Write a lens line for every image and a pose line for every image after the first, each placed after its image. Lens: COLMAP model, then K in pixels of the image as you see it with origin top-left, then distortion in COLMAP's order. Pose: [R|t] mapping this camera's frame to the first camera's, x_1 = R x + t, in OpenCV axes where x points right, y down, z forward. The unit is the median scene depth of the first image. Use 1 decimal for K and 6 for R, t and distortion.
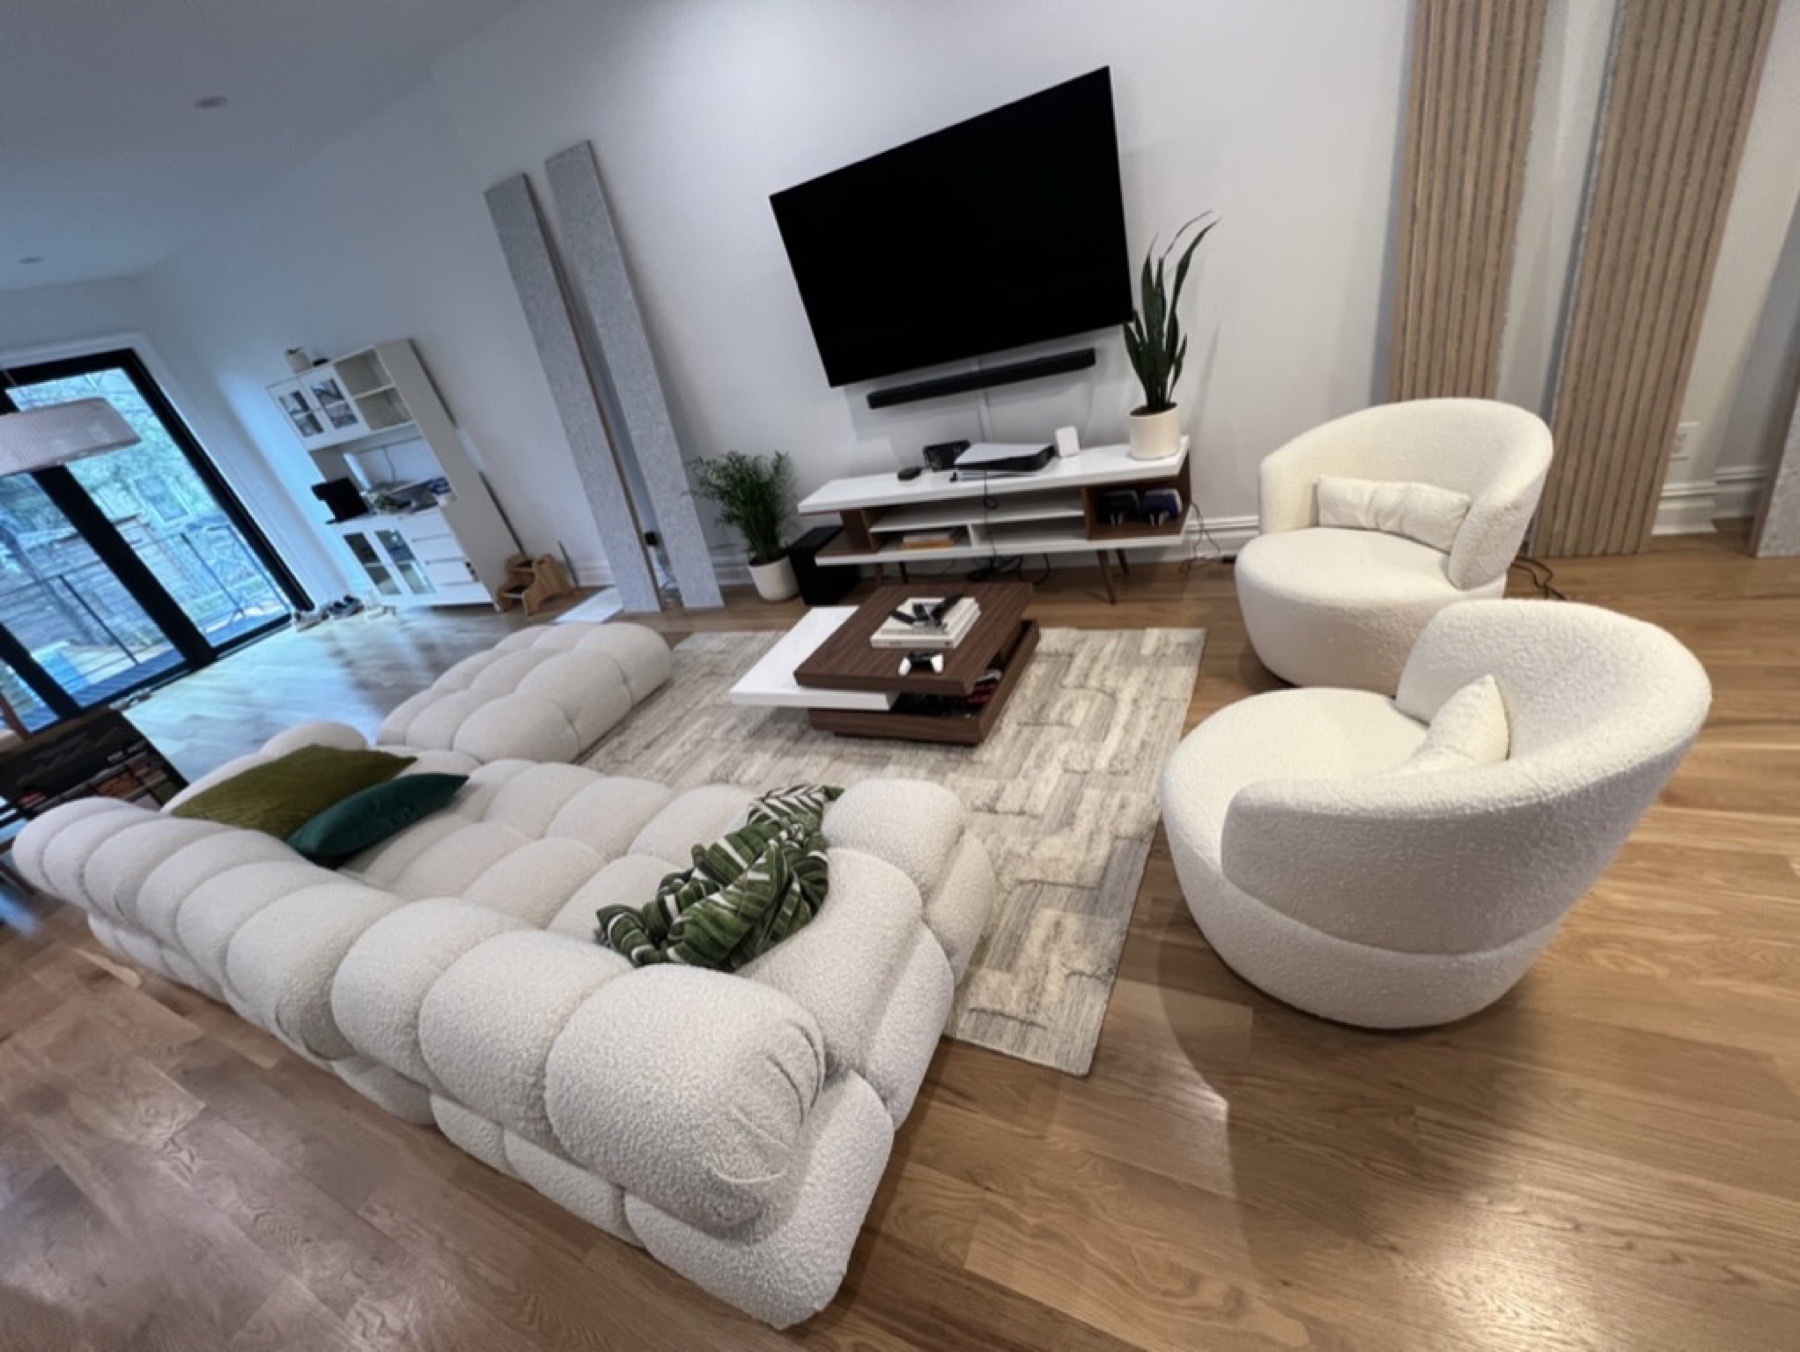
lens RADIAL K [[718.0, 0, 901.4], [0, 718.0, 680.8], [0, 0, 1]] dist [-0.001896, 0.000125]
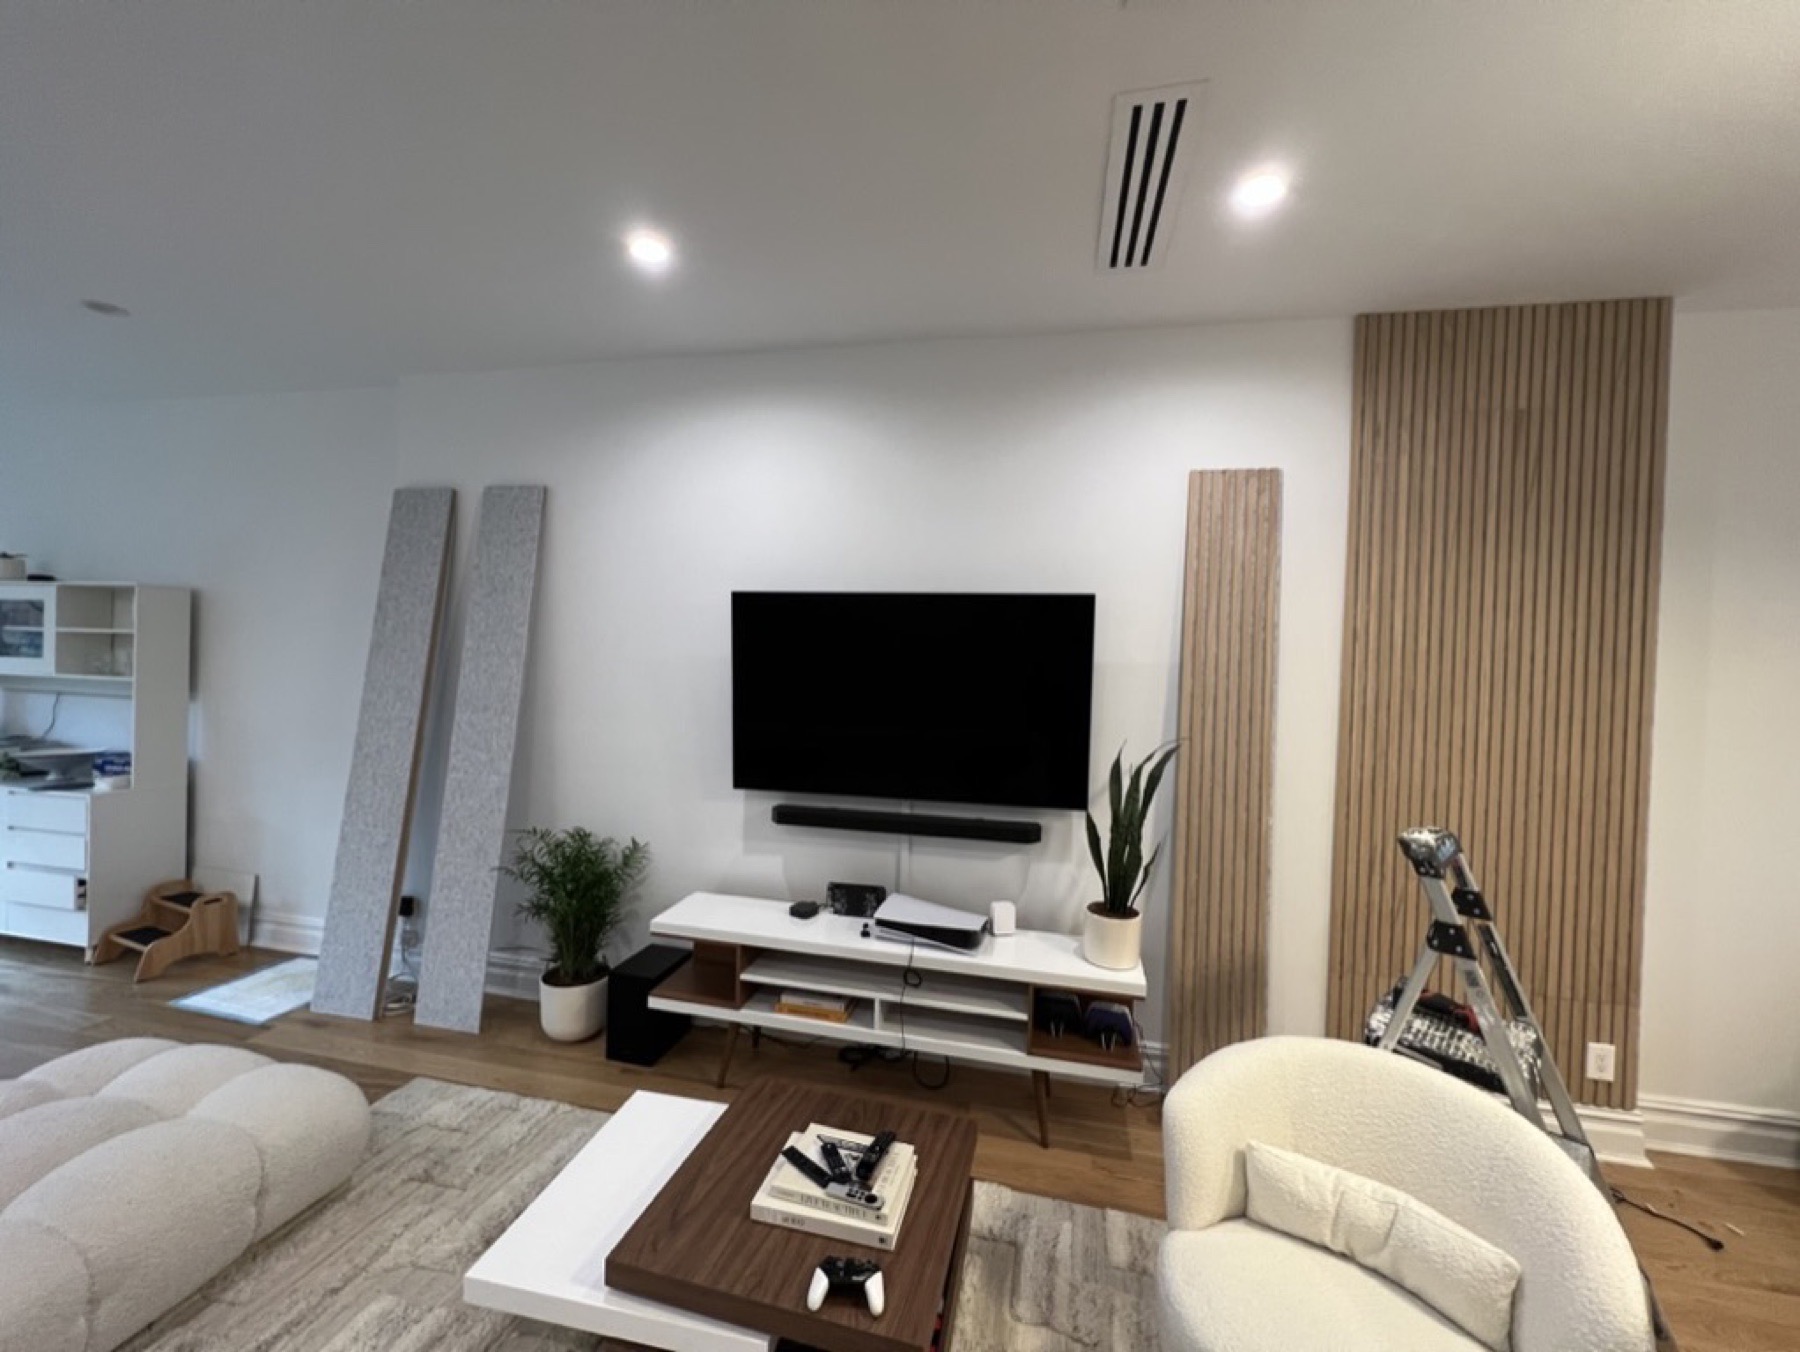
lens RADIAL K [[718.0, 0, 898.0], [0, 718.0, 678.6], [0, 0, 1]] dist [-0.001896, 0.000125]
pose [[0.936664, 0.271428, 0.221329, -0.137873], [-0.122934, 0.846552, -0.517916, -0.101601], [-0.327944, 0.457905, 0.826303, 0.174195]]
